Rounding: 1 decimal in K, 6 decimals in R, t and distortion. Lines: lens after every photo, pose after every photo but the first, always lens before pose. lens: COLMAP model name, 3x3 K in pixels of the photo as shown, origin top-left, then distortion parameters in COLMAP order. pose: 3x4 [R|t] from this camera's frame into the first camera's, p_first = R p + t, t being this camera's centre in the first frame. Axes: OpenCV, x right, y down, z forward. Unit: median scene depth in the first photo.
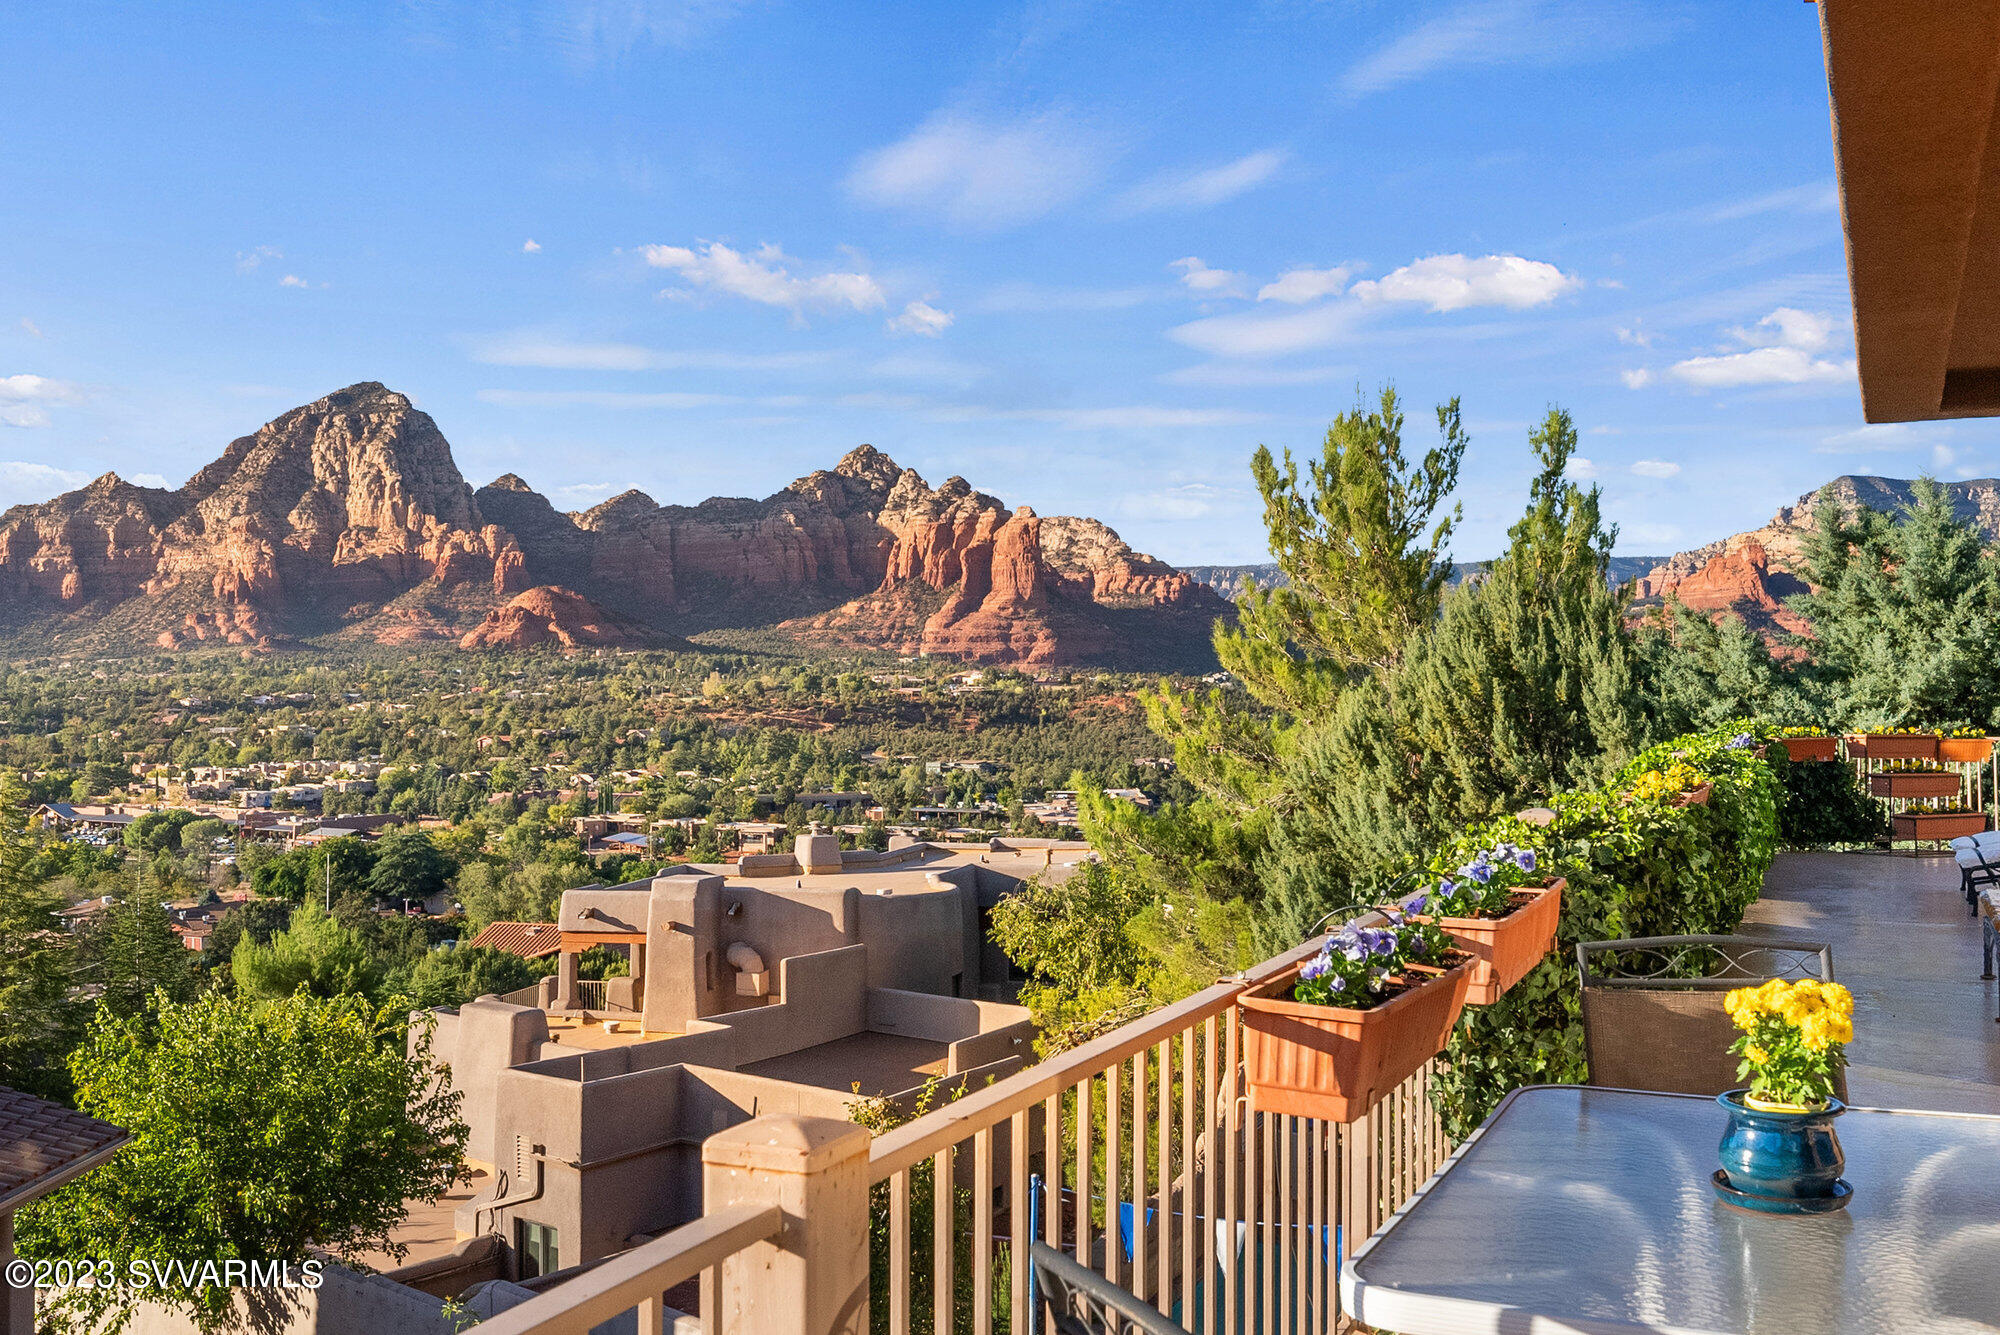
lens RADIAL K [[2081.1, 0, 973.6], [0, 2081.1, 720.7], [0, 0, 1]] dist [-0.007267, 0.000000]
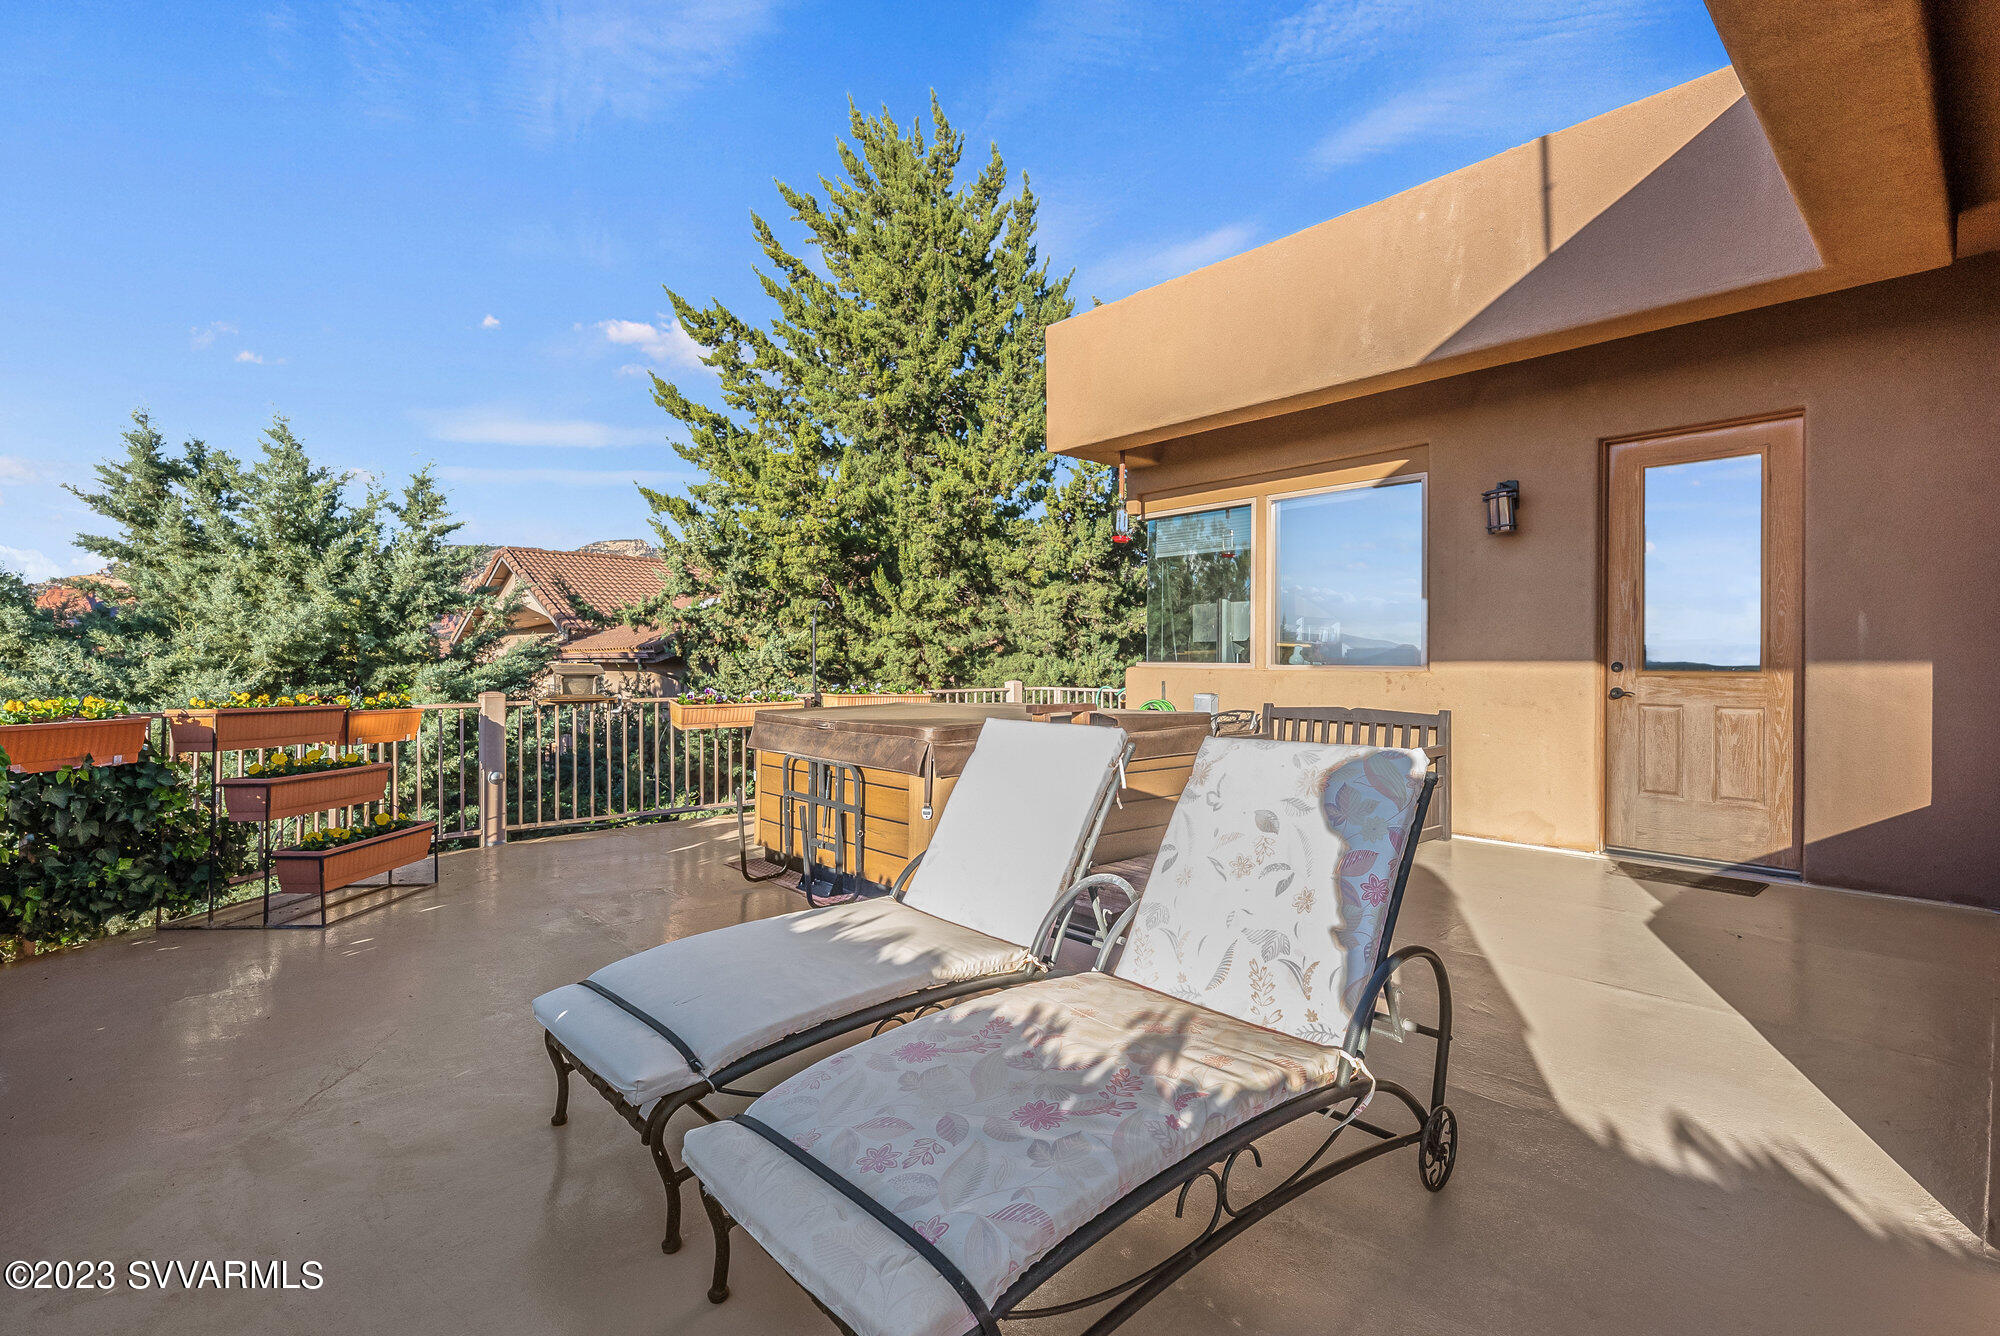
lens RADIAL K [[905.7, 0, 1018.1], [0, 905.7, 639.7], [0, 0, 1]] dist [0.006798, -0.001462]
pose [[0.403191, 0.033838, 0.914490, 0.240820], [0.010062, 0.999092, -0.041404, 0.000136], [-0.915060, 0.025895, 0.402484, 0.579946]]
